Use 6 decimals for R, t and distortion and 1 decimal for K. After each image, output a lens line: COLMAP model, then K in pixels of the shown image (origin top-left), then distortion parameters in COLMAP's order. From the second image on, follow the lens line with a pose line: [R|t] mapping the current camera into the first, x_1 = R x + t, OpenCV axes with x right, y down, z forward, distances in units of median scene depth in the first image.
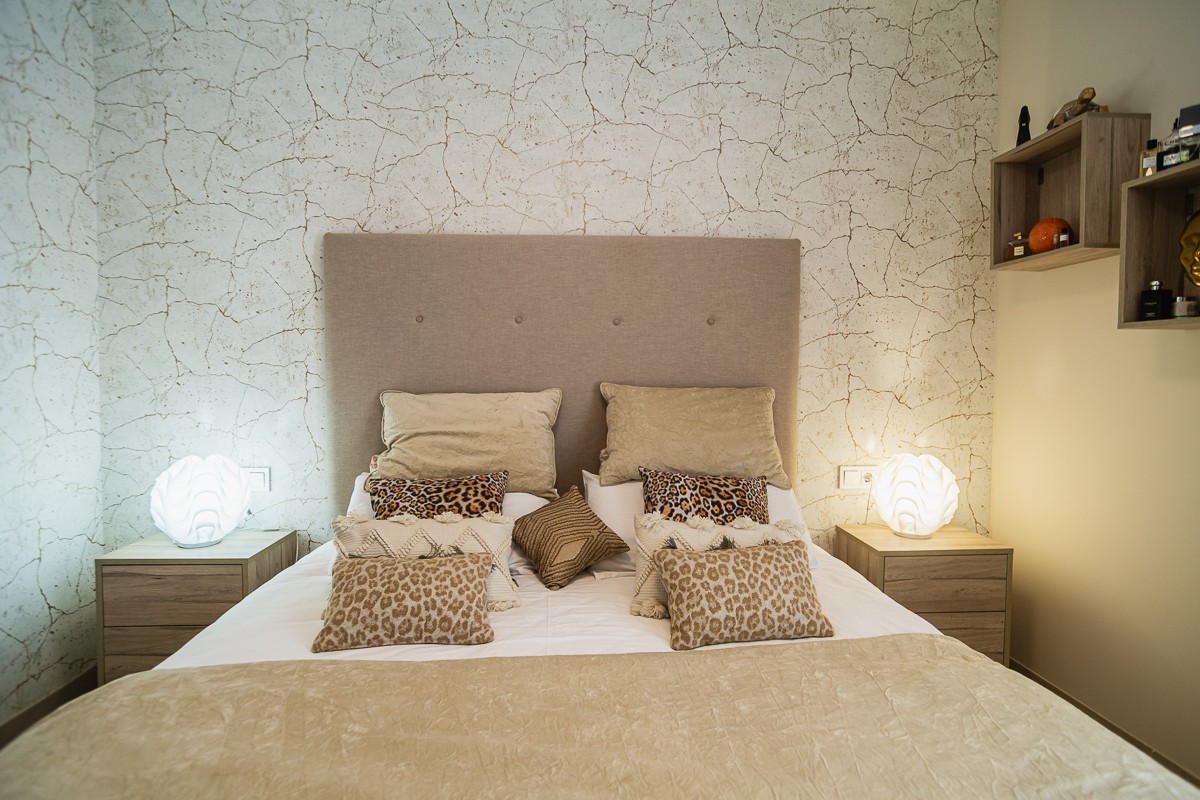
lens RADIAL K [[604.6, 0, 597.3], [0, 604.6, 406.5], [0, 0, 1]] dist [-0.074605, 0.039135]
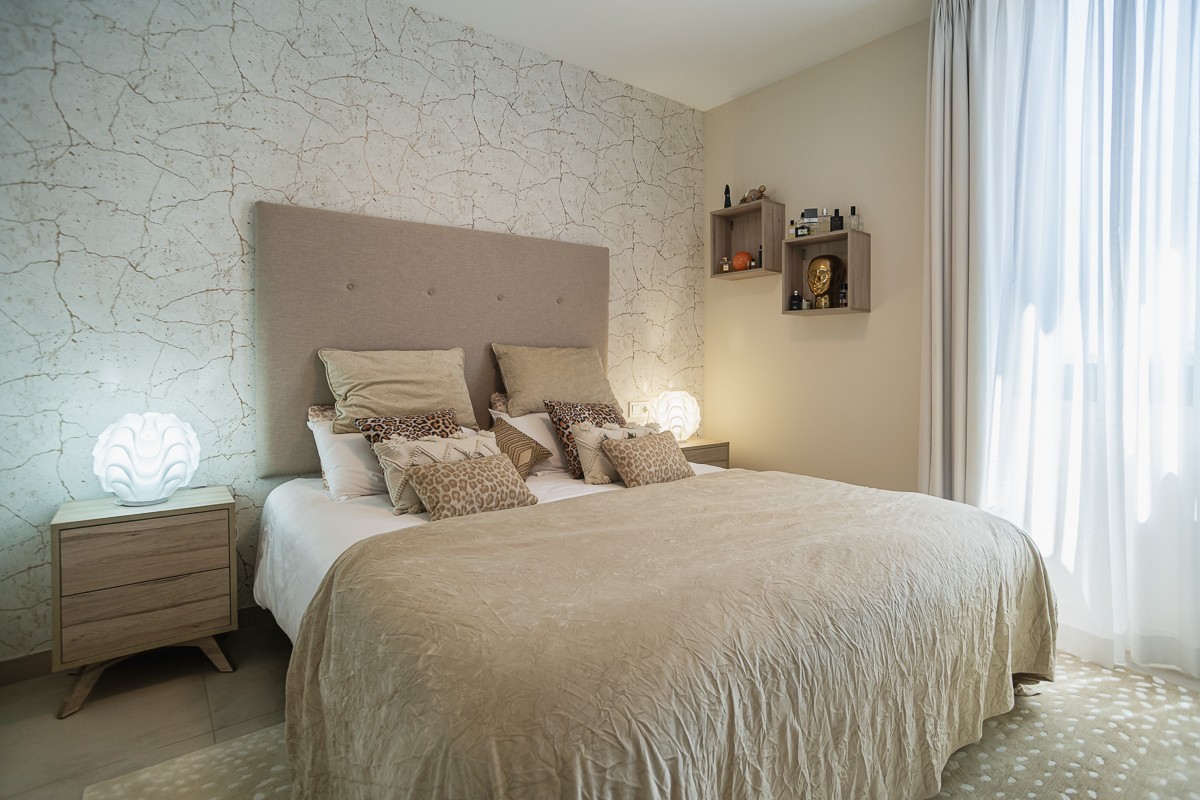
lens RADIAL K [[612.4, 0, 600.0], [0, 612.4, 400.0], [0, 0, 1]] dist [-0.080295, 0.040648]
pose [[0.818256, -0.041839, 0.573329, -0.590245], [0.037737, 0.999106, 0.019053, 0.069423], [-0.573613, 0.006045, 0.819104, -0.232092]]
